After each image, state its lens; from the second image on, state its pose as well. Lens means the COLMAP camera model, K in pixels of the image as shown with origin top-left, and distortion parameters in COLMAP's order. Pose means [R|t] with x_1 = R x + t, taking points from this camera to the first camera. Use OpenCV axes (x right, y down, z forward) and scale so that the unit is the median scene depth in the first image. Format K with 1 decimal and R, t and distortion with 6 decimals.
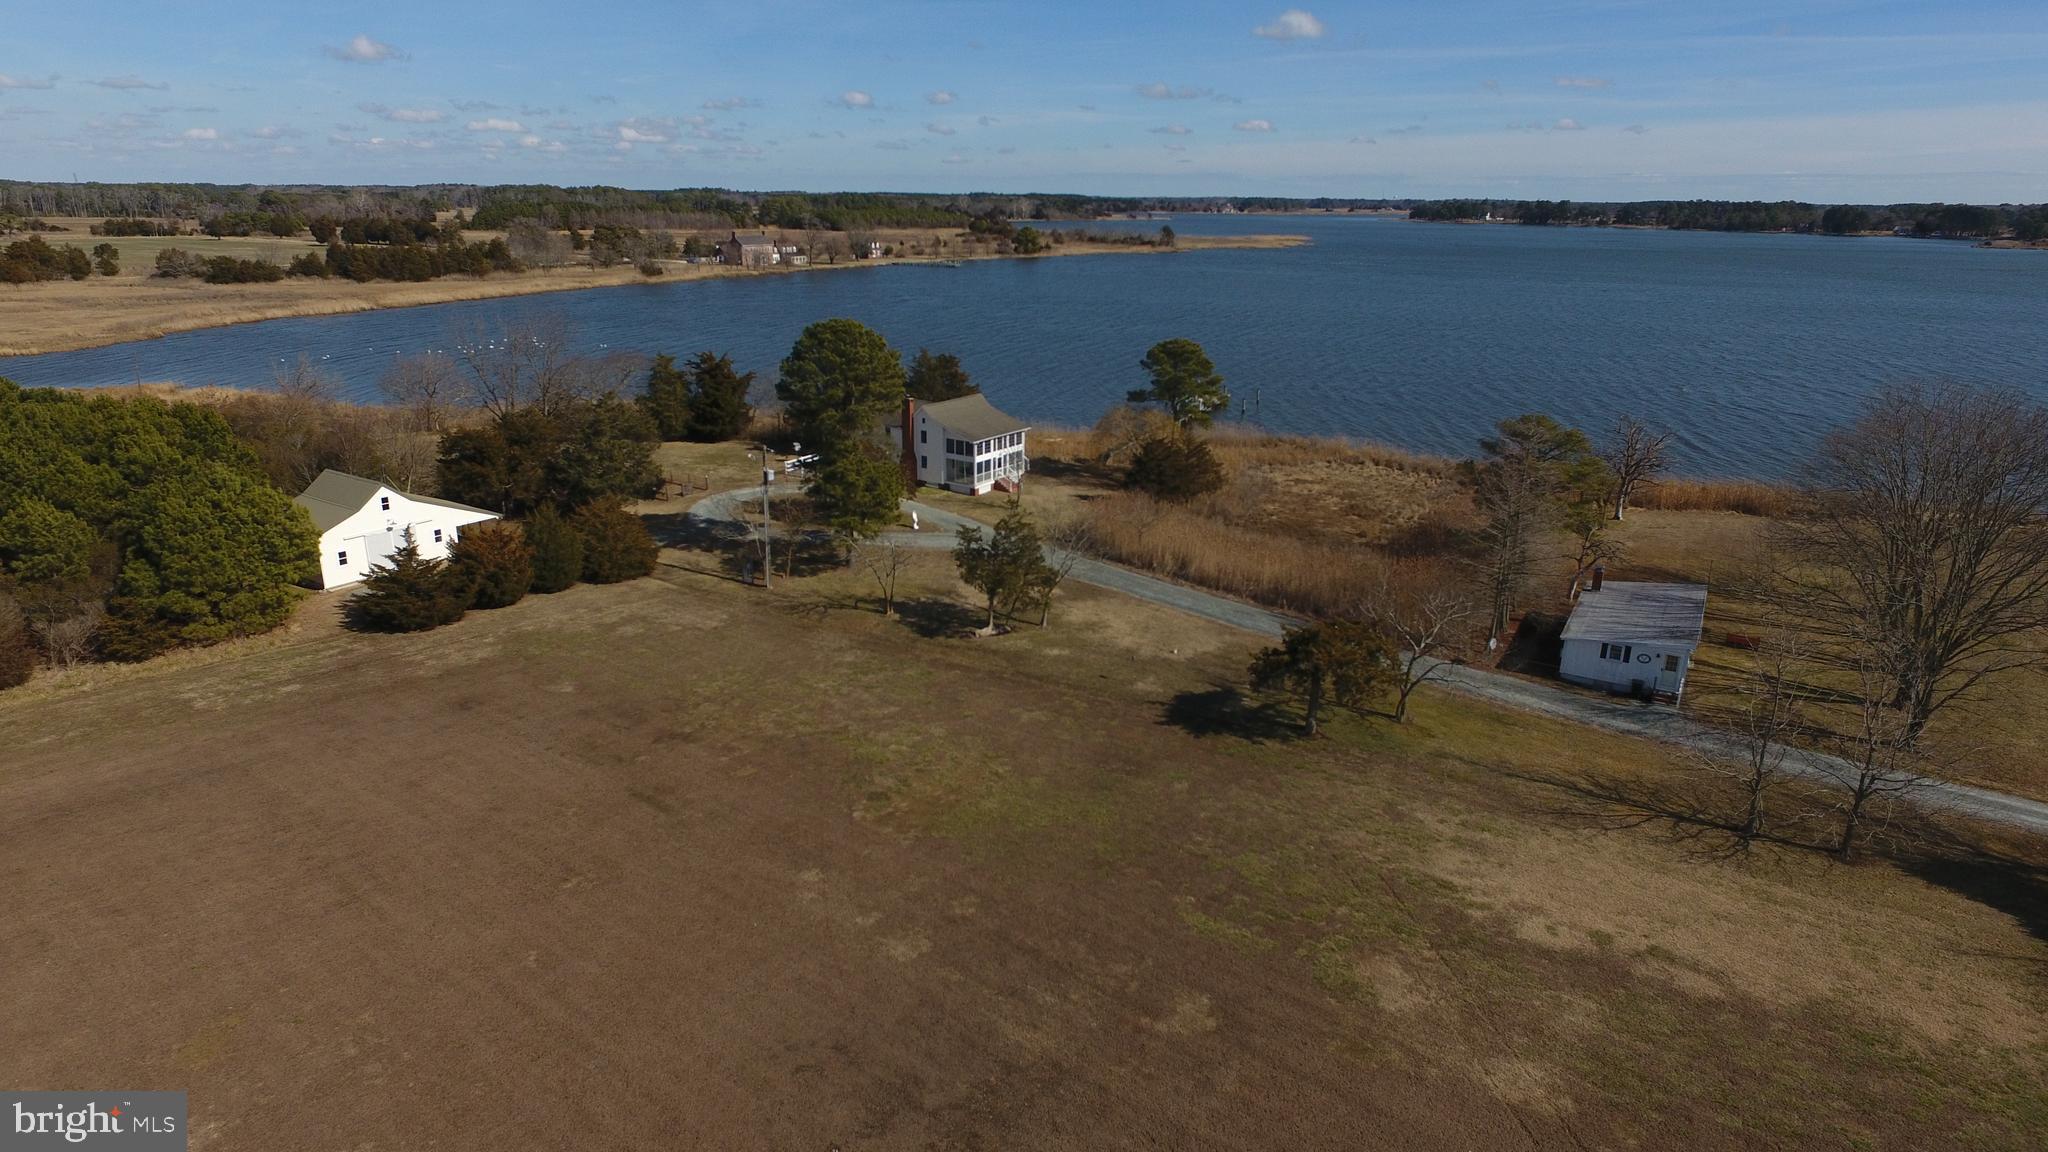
lens RADIAL K [[1187.5, 0, 1024.0], [0, 1187.5, 576.0], [0, 0, 1]] dist [-0.002607, 0.010762]
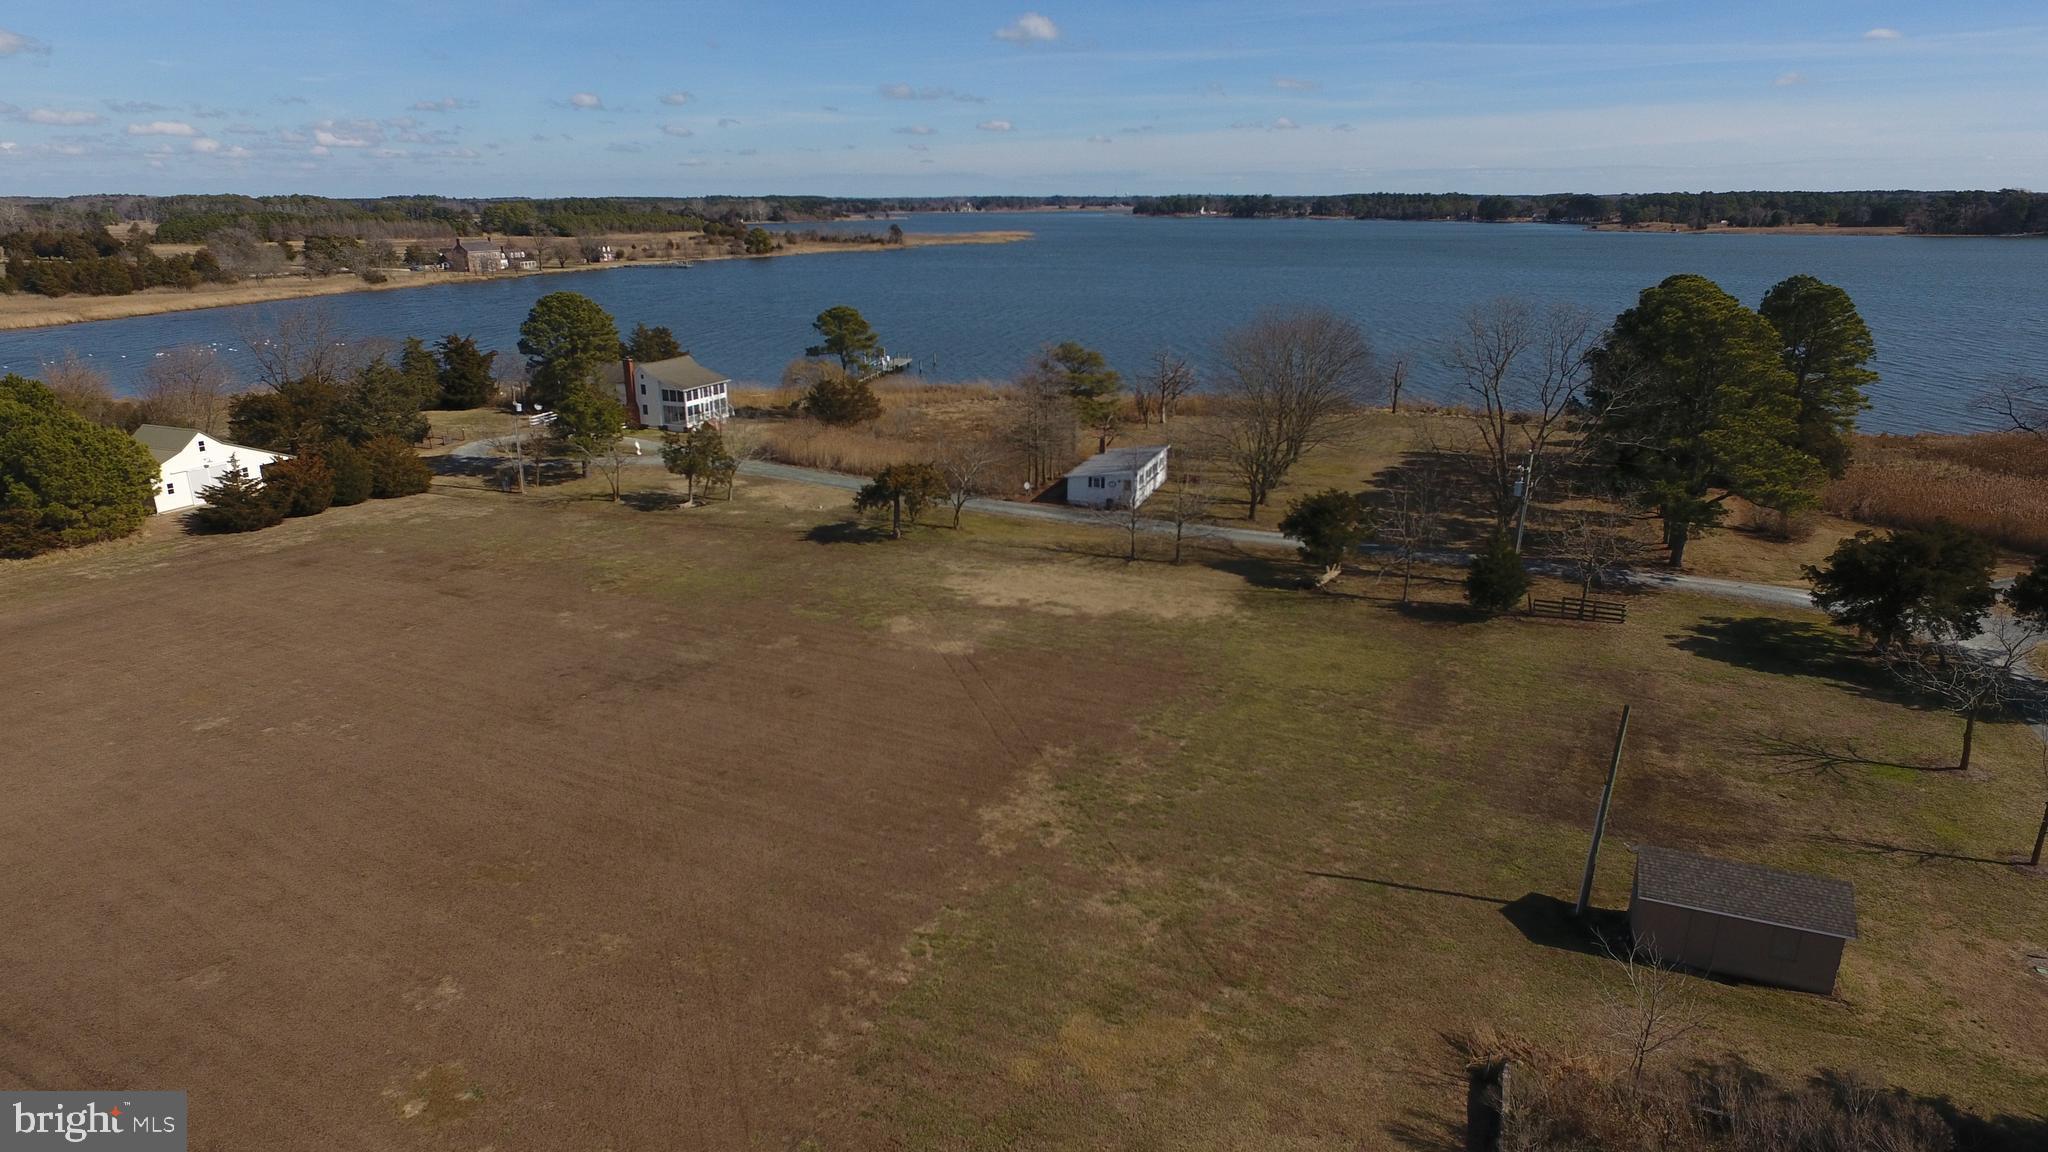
lens RADIAL K [[1201.6, 0, 1024.0], [0, 1201.6, 576.0], [0, 0, 1]] dist [-0.007226, 0.012827]
pose [[0.979818, -0.074319, 0.185565, 0.061763], [0.074983, 0.997179, 0.003448, 0.108405], [-0.185298, 0.010535, 0.982626, -0.335525]]
